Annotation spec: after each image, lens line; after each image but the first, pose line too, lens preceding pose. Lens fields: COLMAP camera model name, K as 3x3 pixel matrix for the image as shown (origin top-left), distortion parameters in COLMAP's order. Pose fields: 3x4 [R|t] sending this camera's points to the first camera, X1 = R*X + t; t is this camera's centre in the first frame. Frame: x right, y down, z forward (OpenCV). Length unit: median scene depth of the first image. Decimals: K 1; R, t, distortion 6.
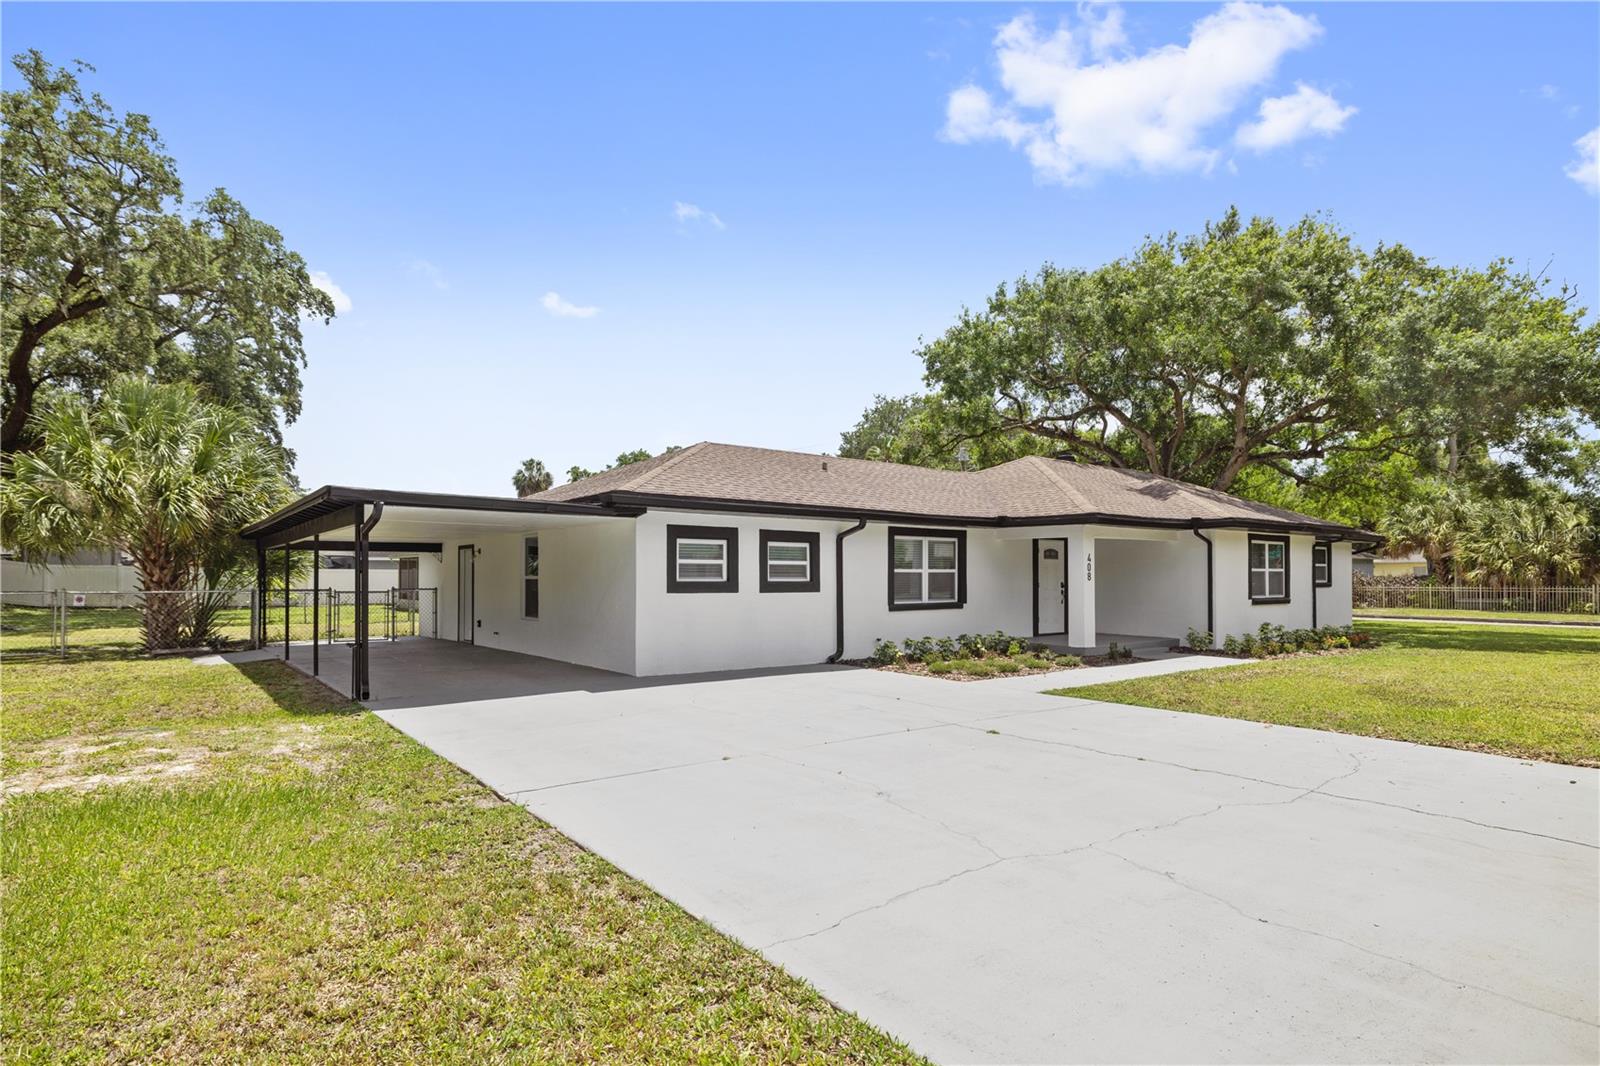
lens RADIAL K [[818.2, 0, 813.2], [0, 818.2, 577.6], [0, 0, 1]] dist [-0.006442, 0.003307]
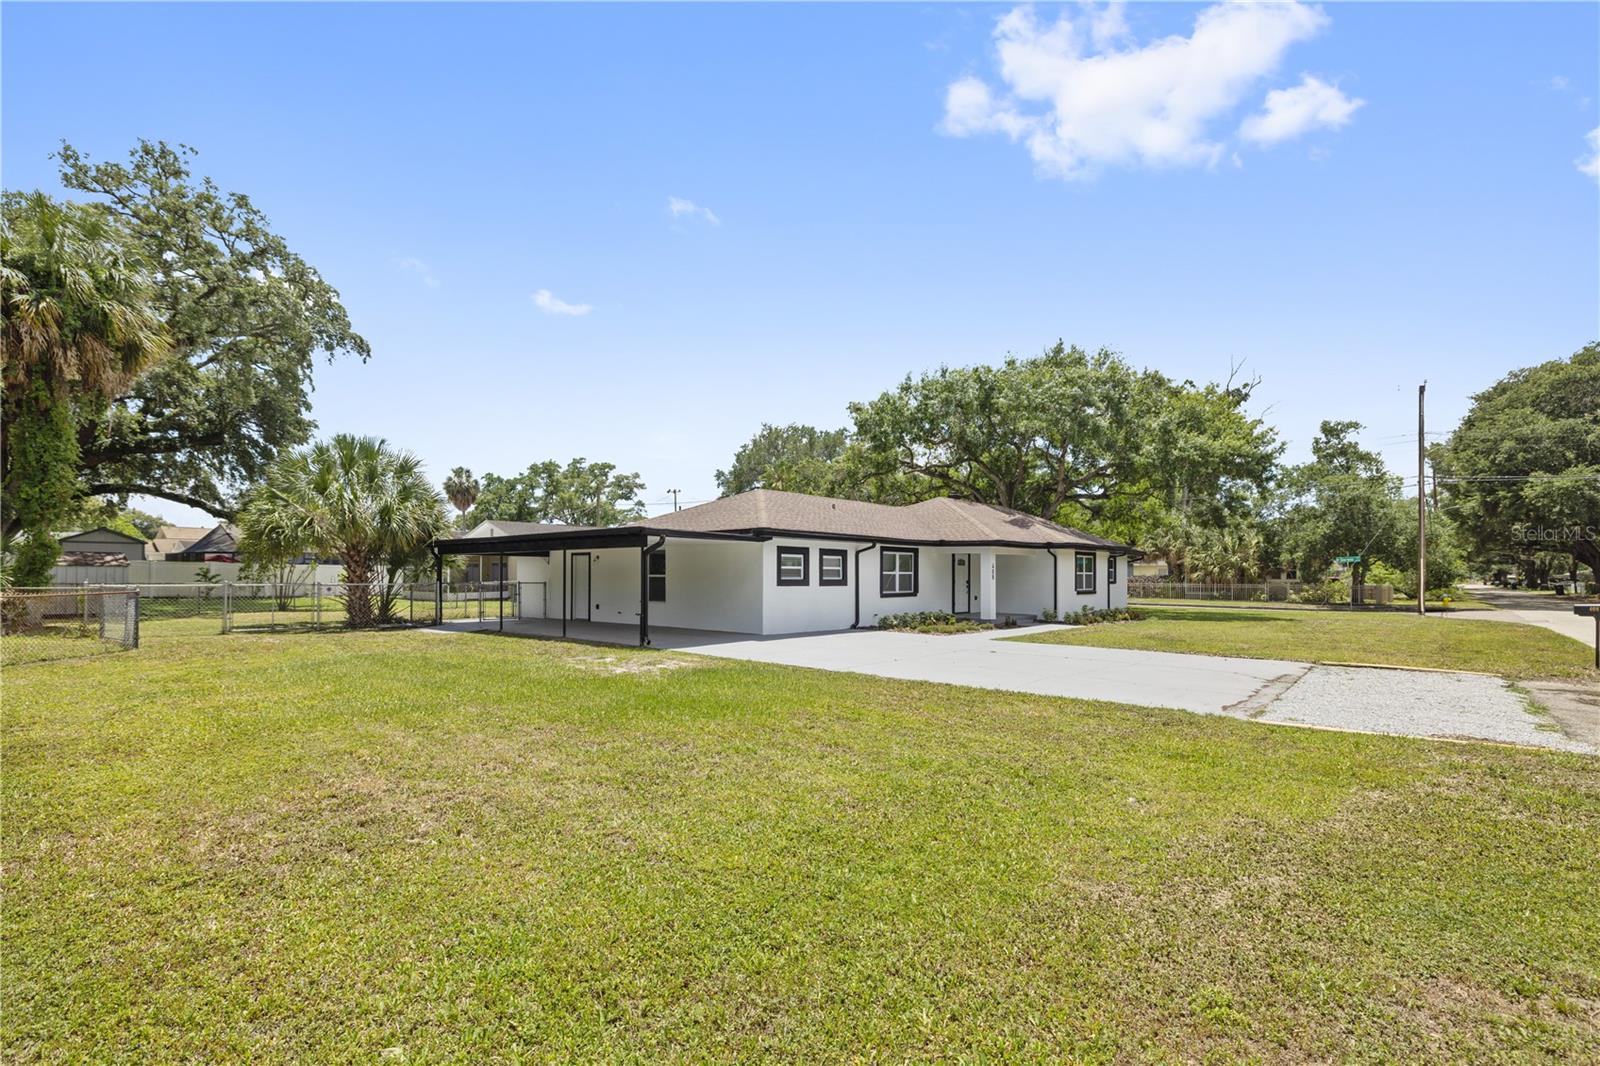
lens RADIAL K [[736.2, 0, 807.9], [0, 736.2, 578.3], [0, 0, 1]] dist [0.003935, 0.000054]
pose [[0.981036, 0.005023, 0.193759, -0.264172], [-0.006362, 0.999960, 0.006289, -0.004727], [-0.193720, -0.007402, 0.981029, -0.329859]]
